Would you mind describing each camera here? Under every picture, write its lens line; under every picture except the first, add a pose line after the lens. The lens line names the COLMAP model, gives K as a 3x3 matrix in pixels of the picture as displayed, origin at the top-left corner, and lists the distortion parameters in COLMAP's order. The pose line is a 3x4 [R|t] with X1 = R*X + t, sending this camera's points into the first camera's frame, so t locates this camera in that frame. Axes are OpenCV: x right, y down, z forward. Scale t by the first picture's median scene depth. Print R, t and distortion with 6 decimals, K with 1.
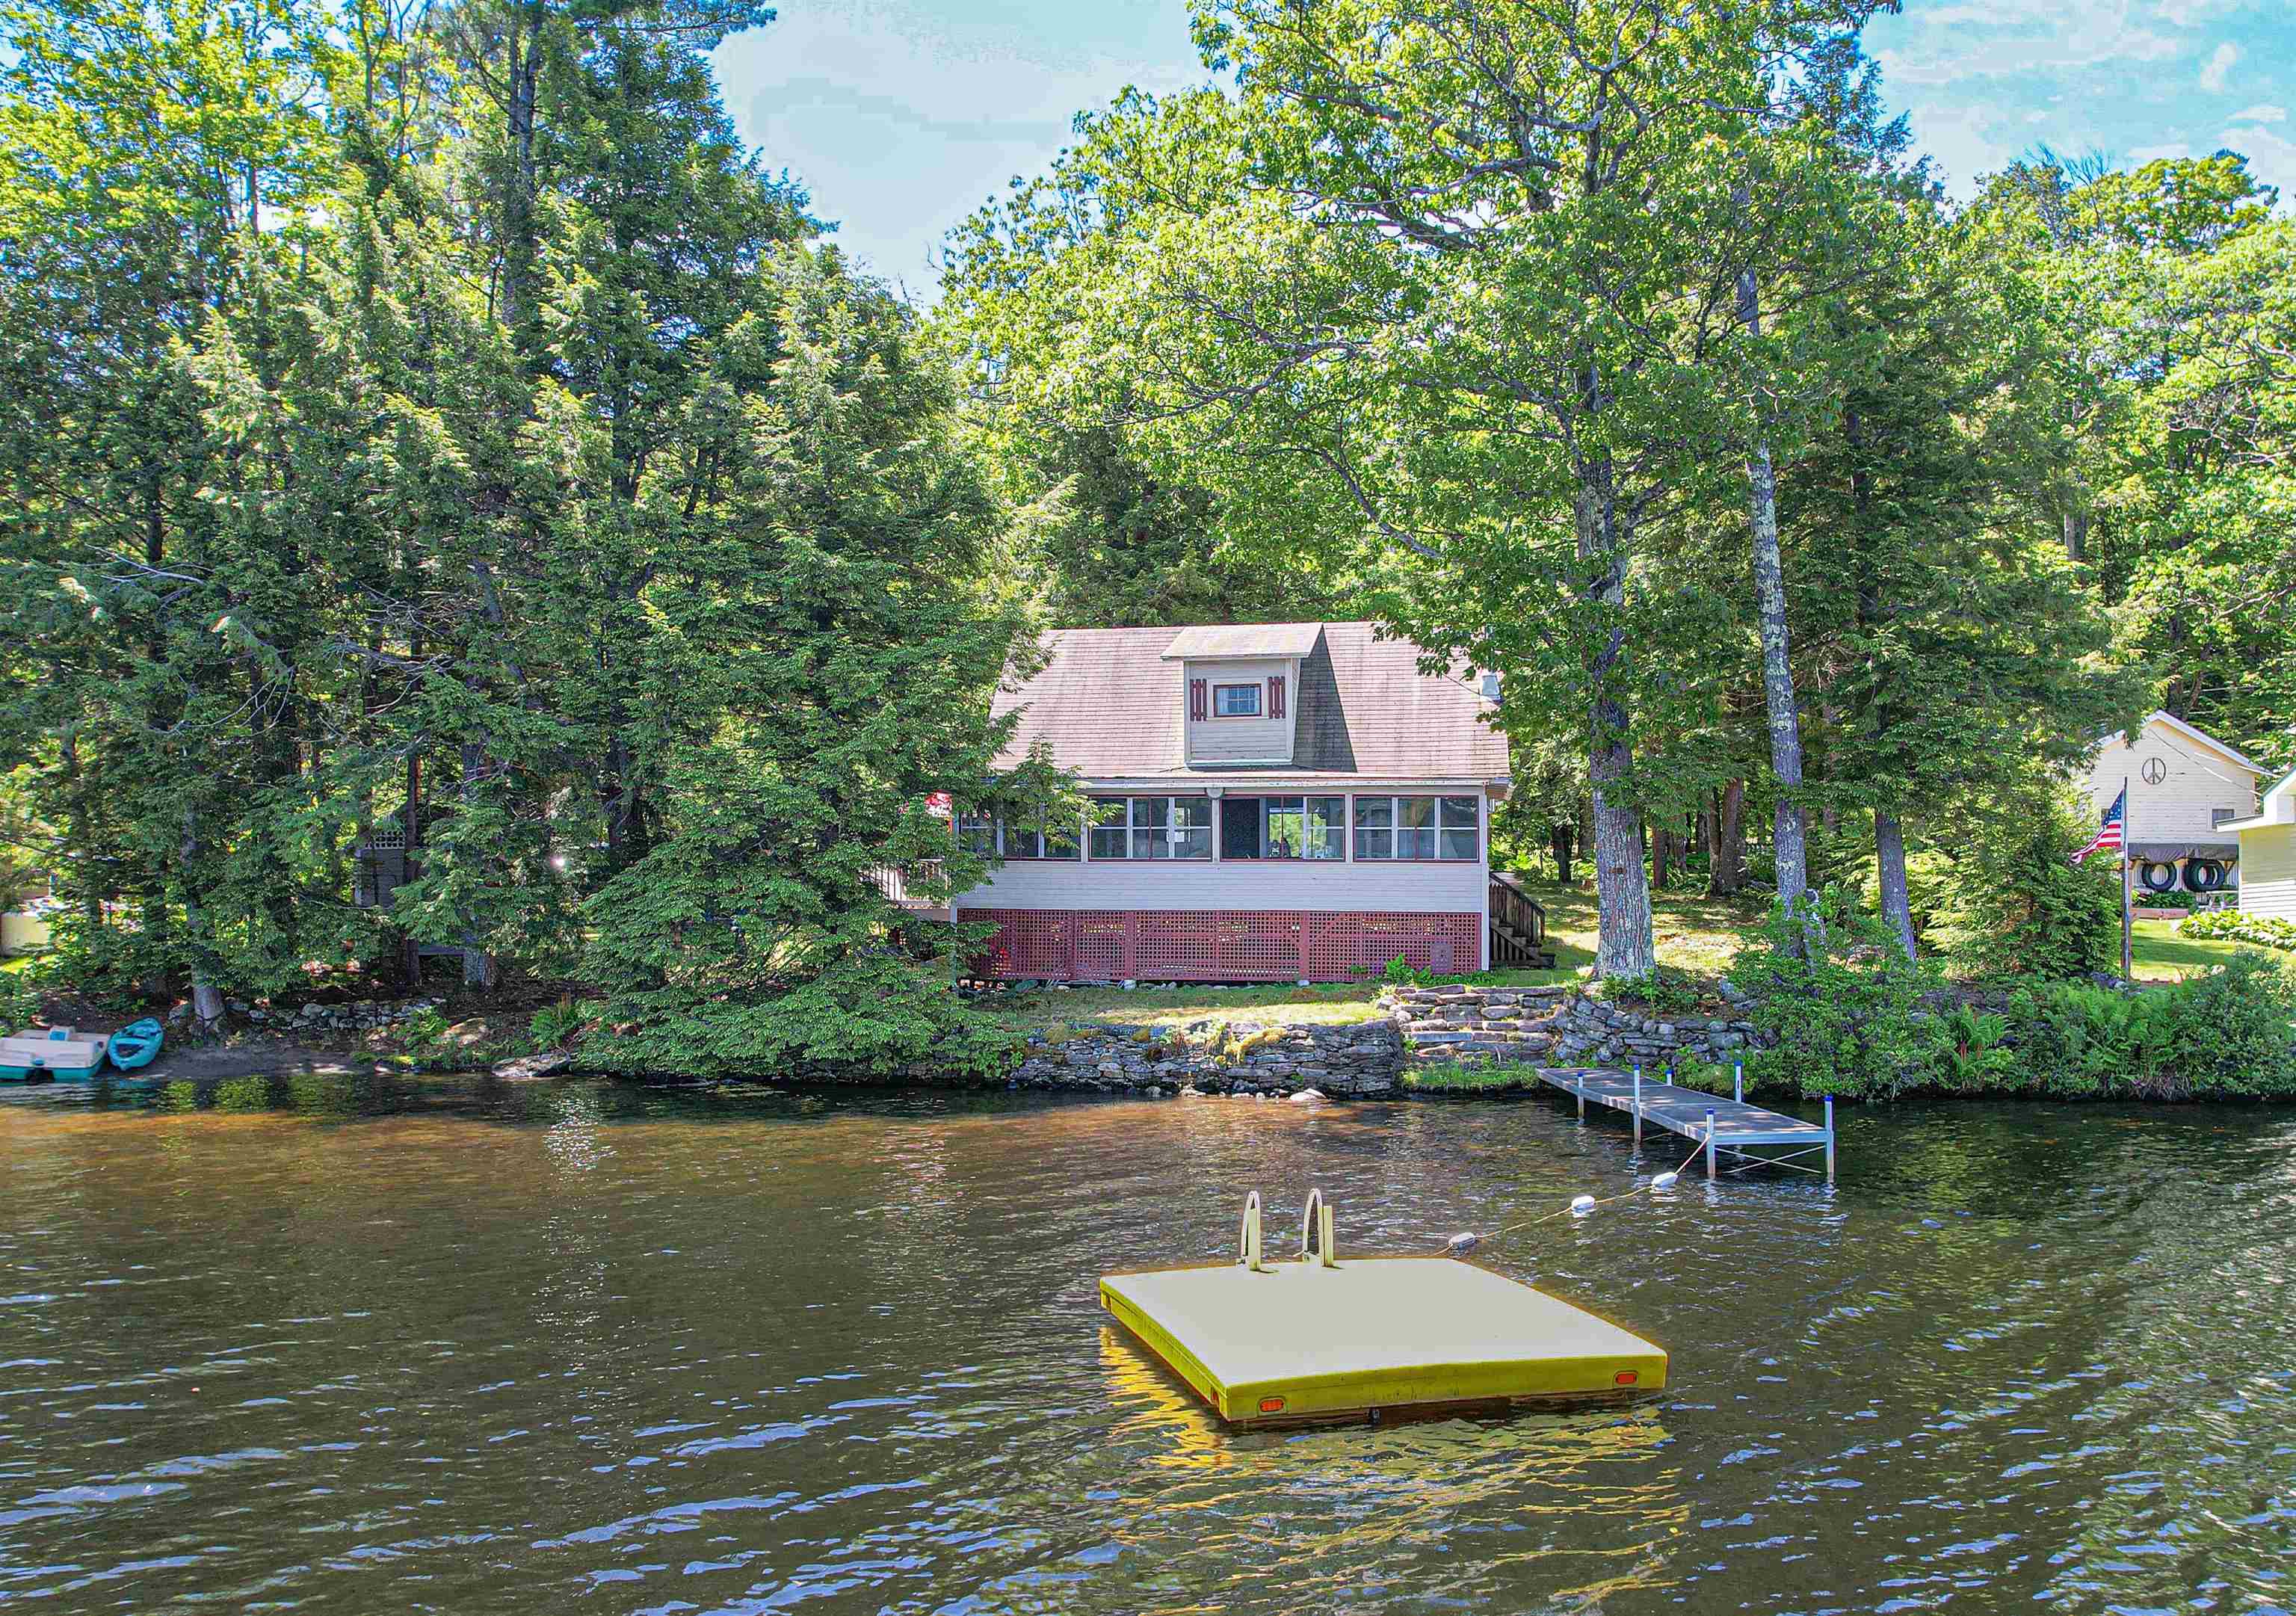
lens RADIAL K [[2129.8, 0, 1151.6], [0, 2129.8, 902.6], [0, 0, 1]] dist [-0.064266, 0.132344]
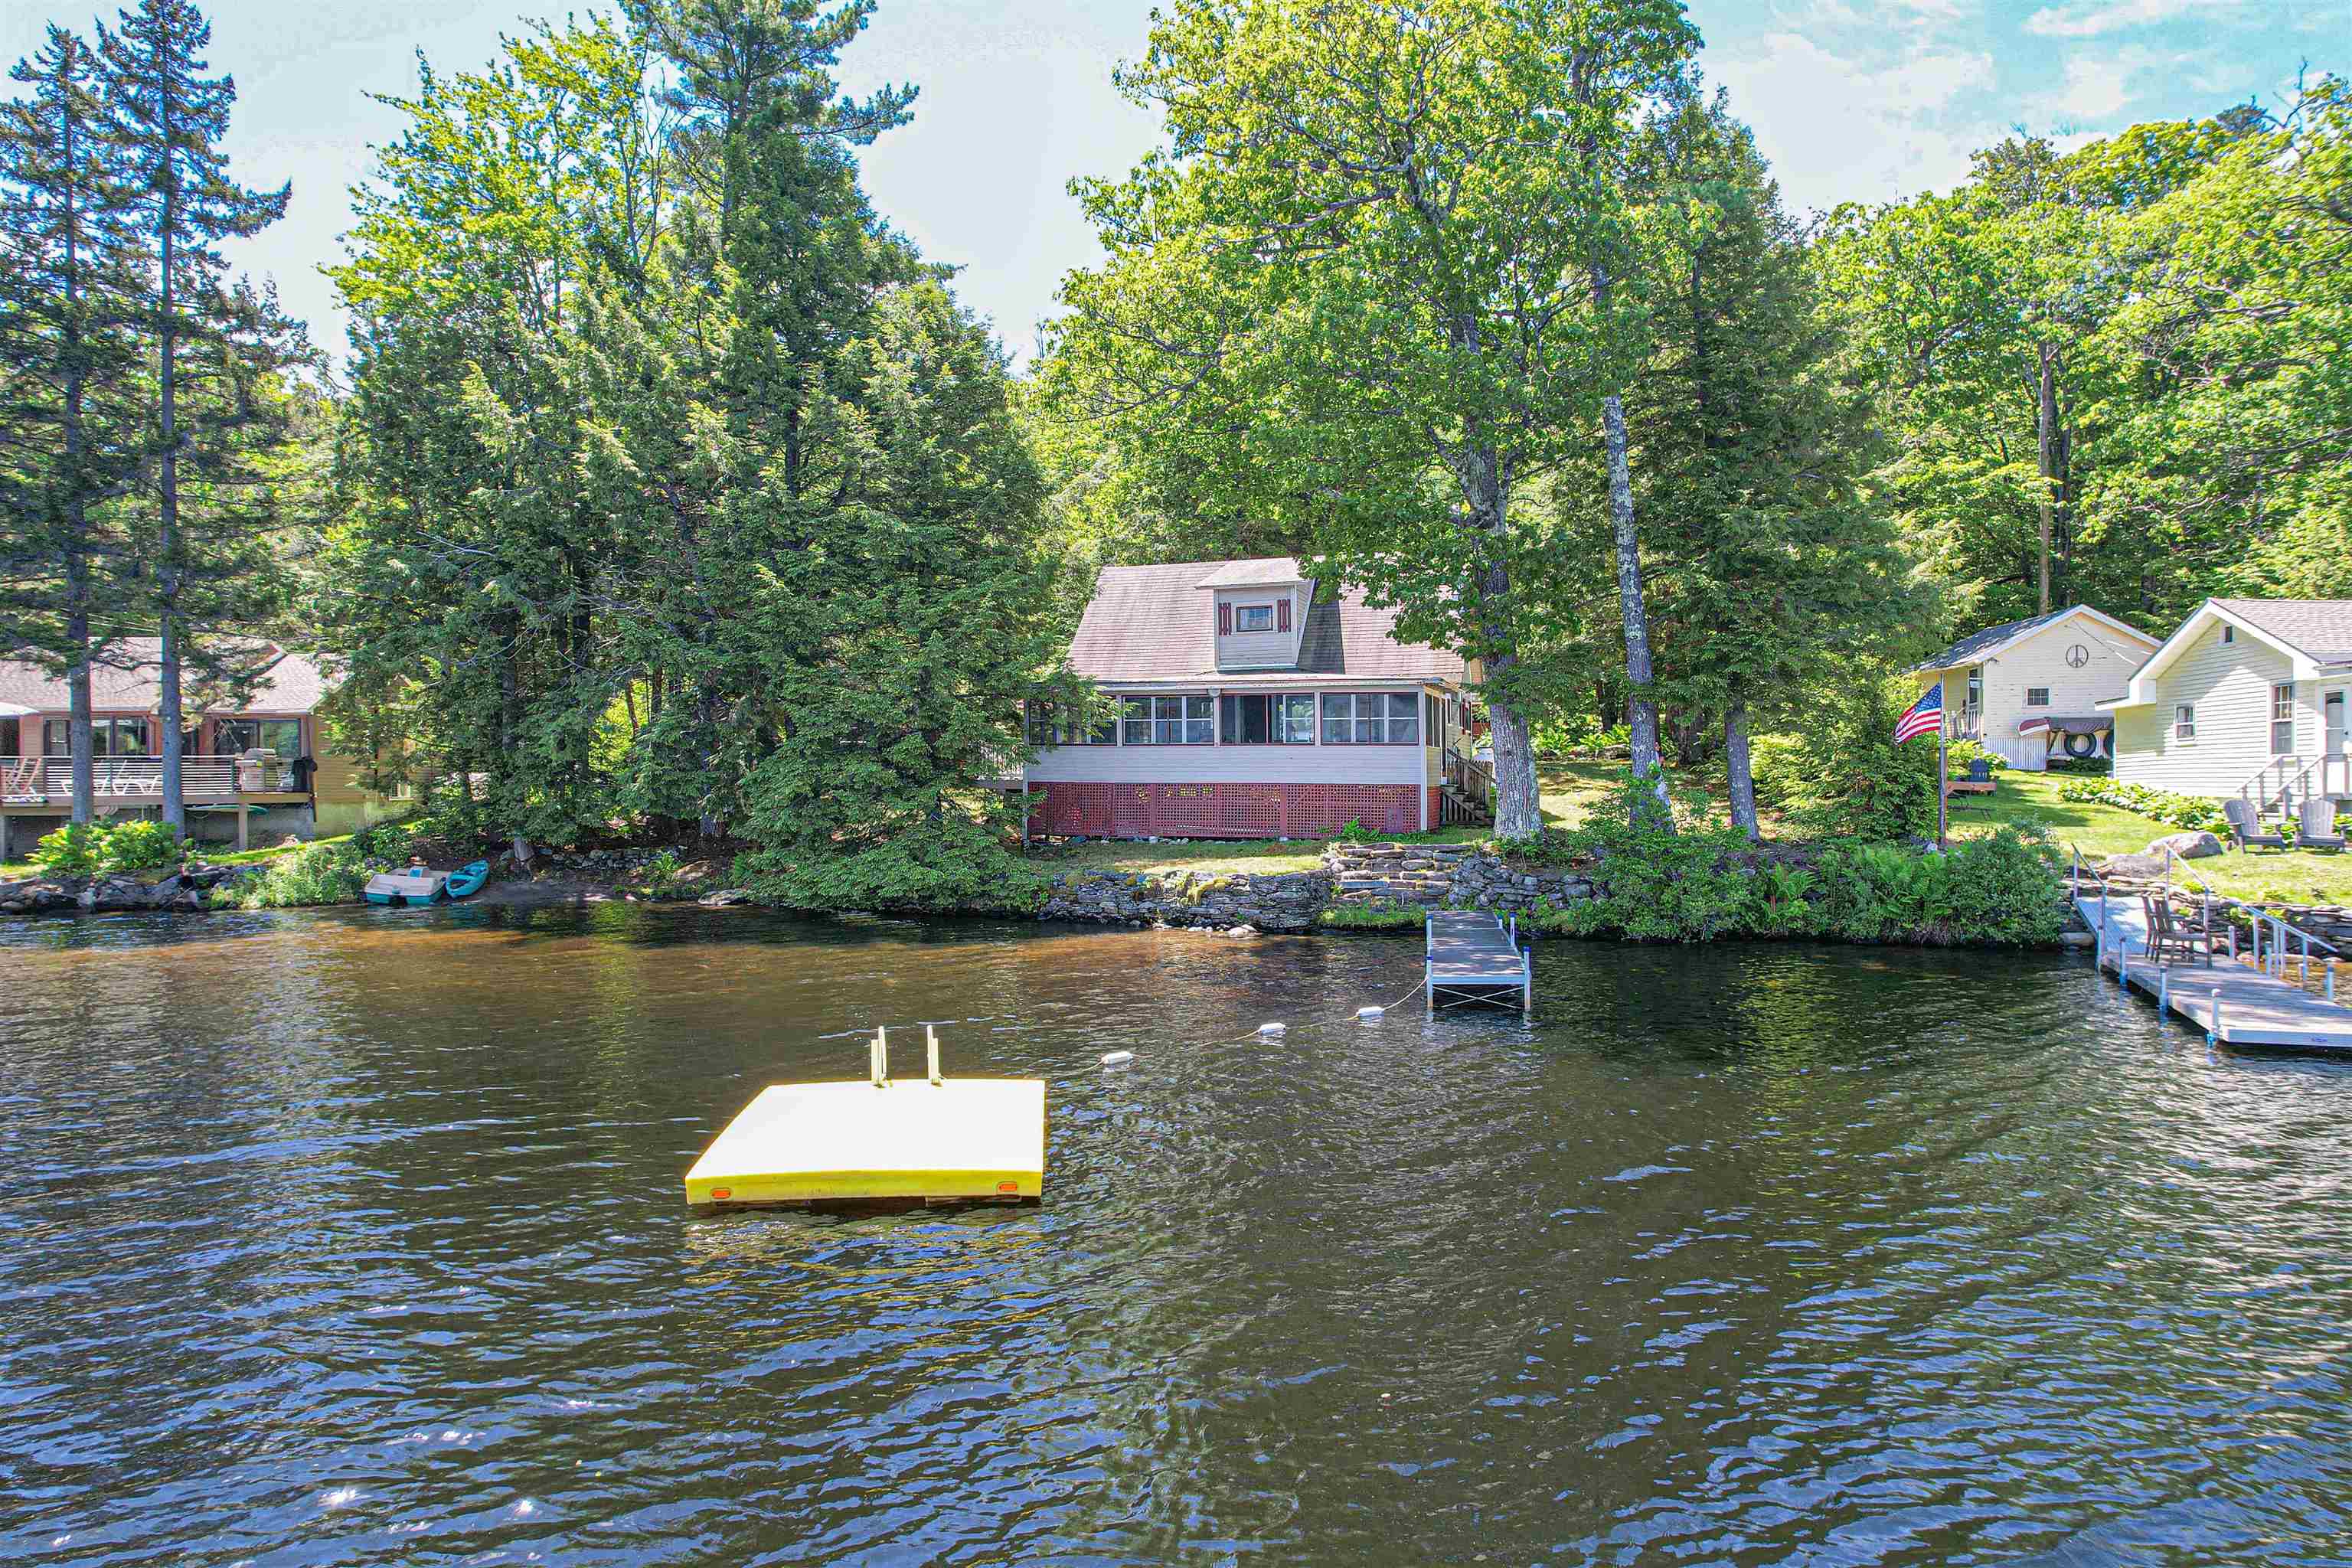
lens RADIAL K [[1625.4, 0, 1176.0], [0, 1625.4, 784.0], [0, 0, 1]] dist [-0.063756, 0.106381]
pose [[0.980761, -0.002427, -0.195199, 0.210065], [0.006634, 0.999760, 0.020901, -0.017589], [0.195102, -0.021794, 0.980541, 0.022983]]
